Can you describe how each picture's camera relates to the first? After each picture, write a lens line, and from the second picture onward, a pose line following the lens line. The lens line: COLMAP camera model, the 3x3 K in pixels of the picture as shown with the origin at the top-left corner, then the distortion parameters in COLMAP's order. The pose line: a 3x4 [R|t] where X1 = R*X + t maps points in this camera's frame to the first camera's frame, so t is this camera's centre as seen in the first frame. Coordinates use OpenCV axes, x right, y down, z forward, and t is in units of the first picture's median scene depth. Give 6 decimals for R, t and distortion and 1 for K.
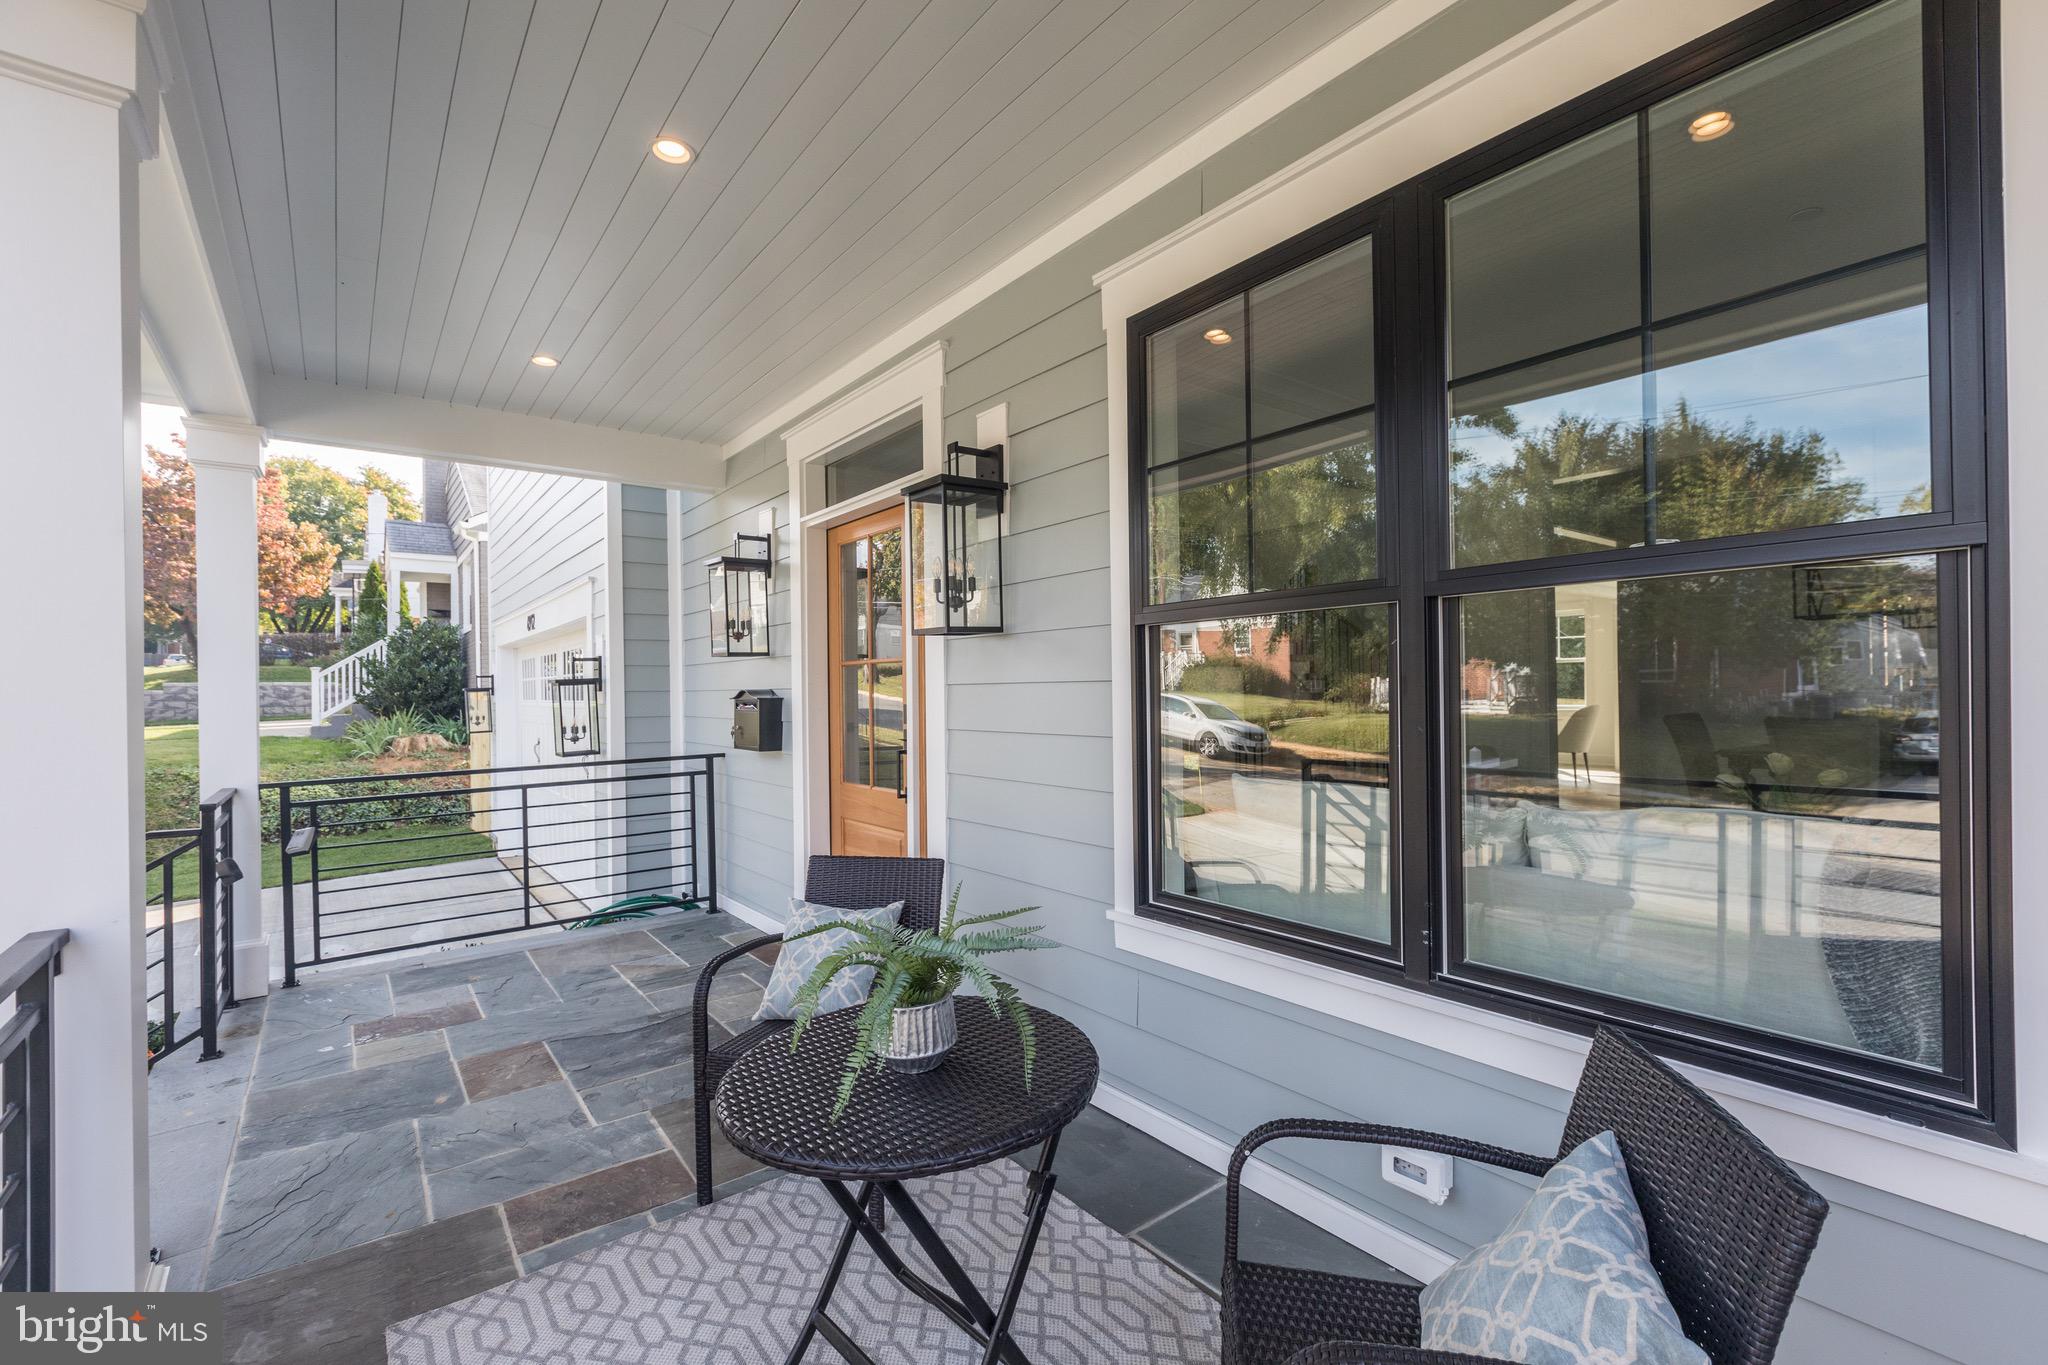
lens RADIAL K [[907.4, 0, 1024.0], [0, 907.4, 682.5], [0, 0, 1]] dist [0.001607, 0.000171]
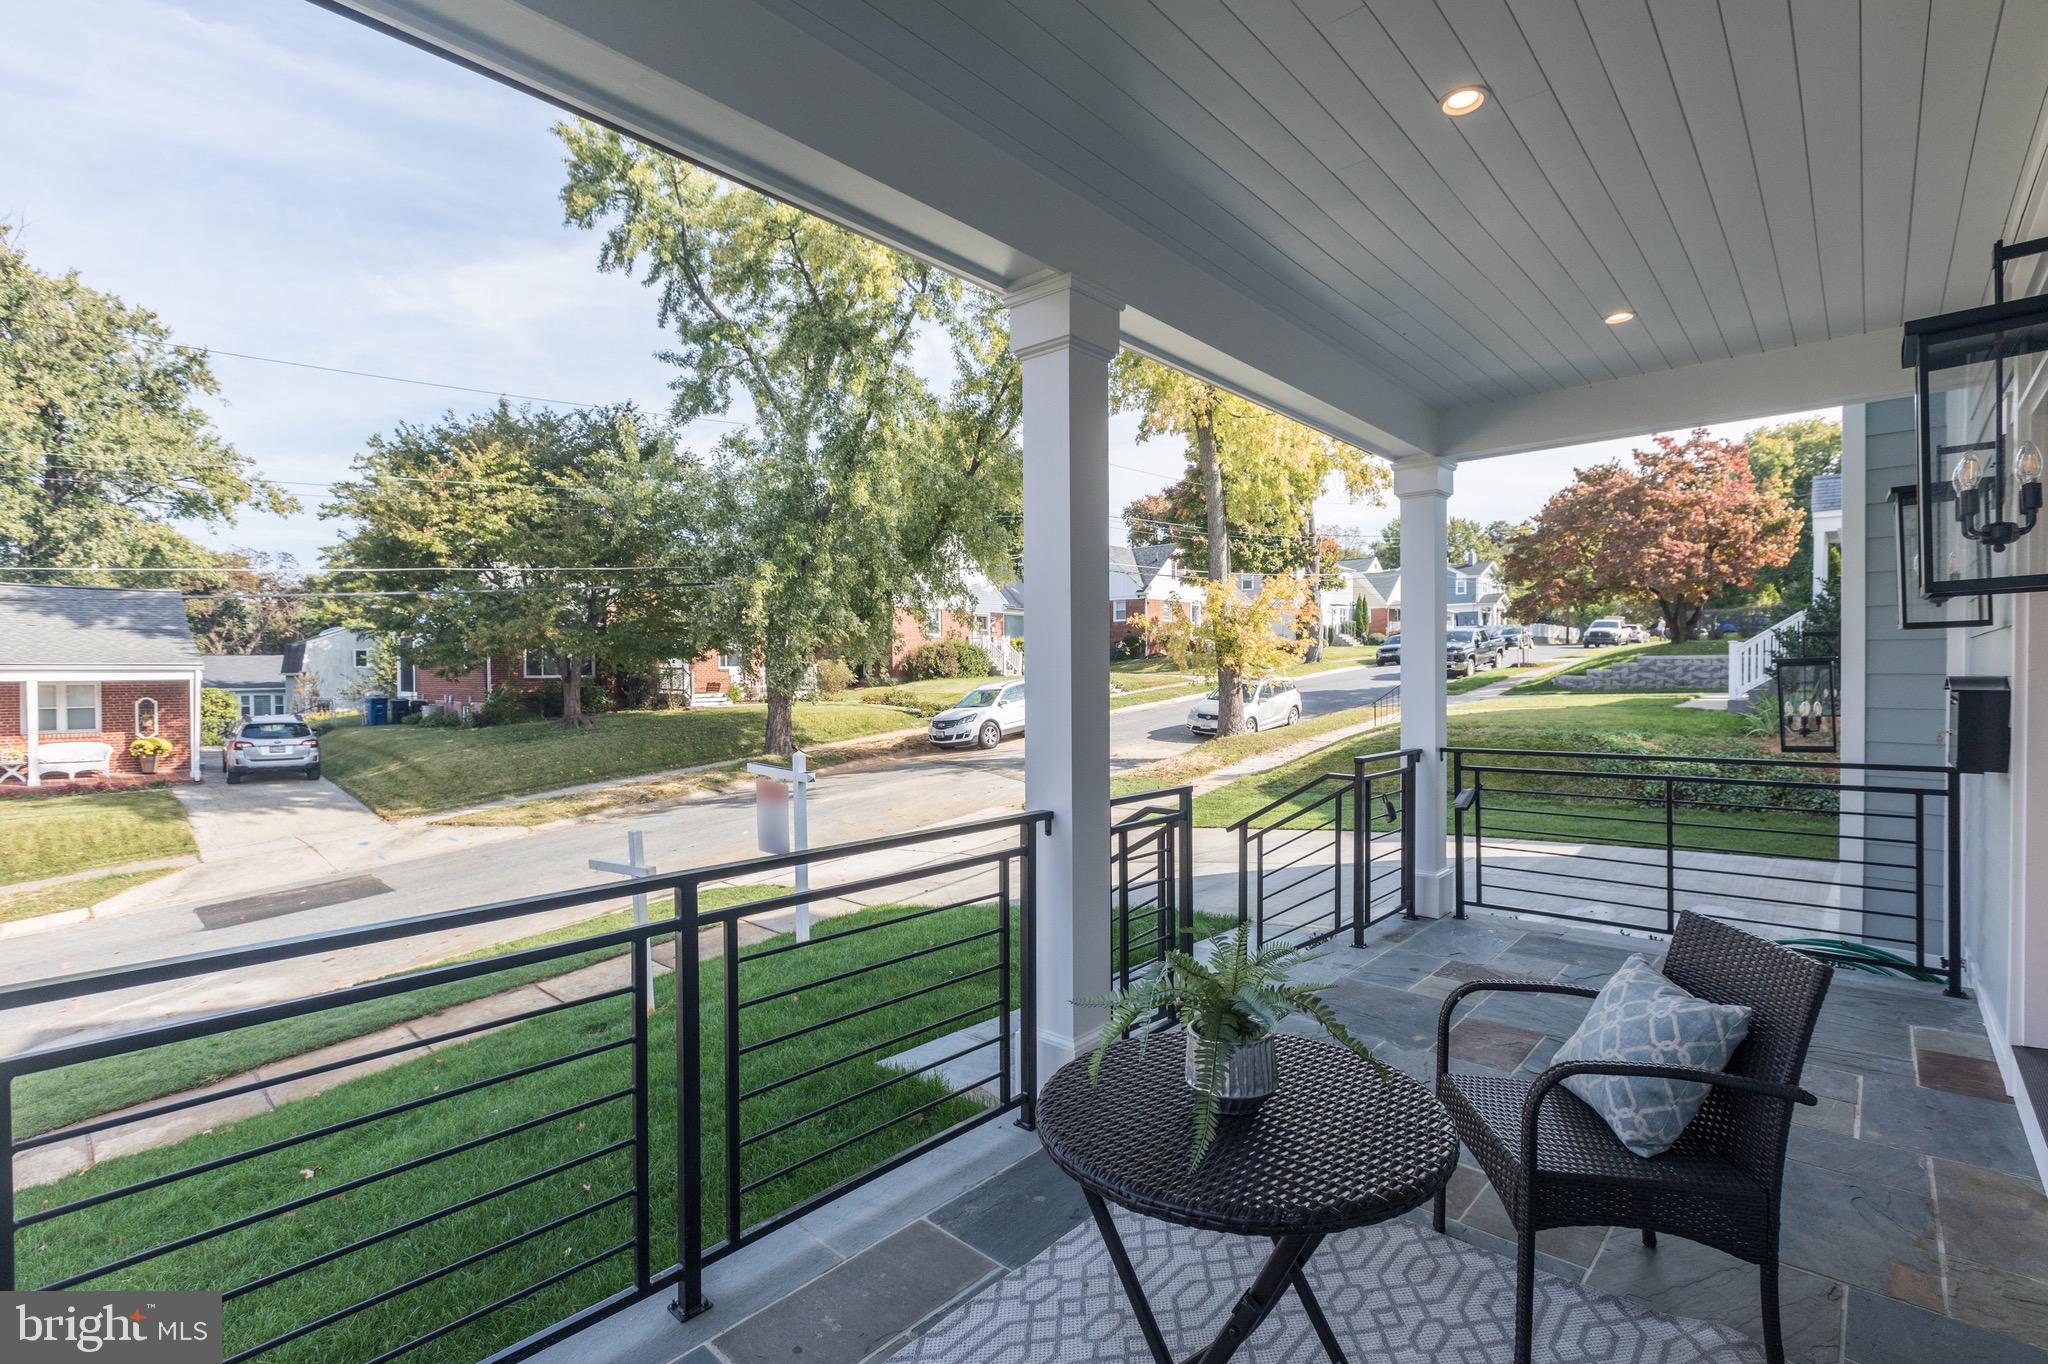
lens RADIAL K [[907.4, 0, 1024.0], [0, 907.4, 682.0], [0, 0, 1]] dist [0.001607, 0.000171]
pose [[0.174135, 0.023576, -0.984440, 0.095297], [0.008205, 0.999644, 0.025391, -0.004712], [0.984688, -0.012499, 0.173880, 0.081764]]
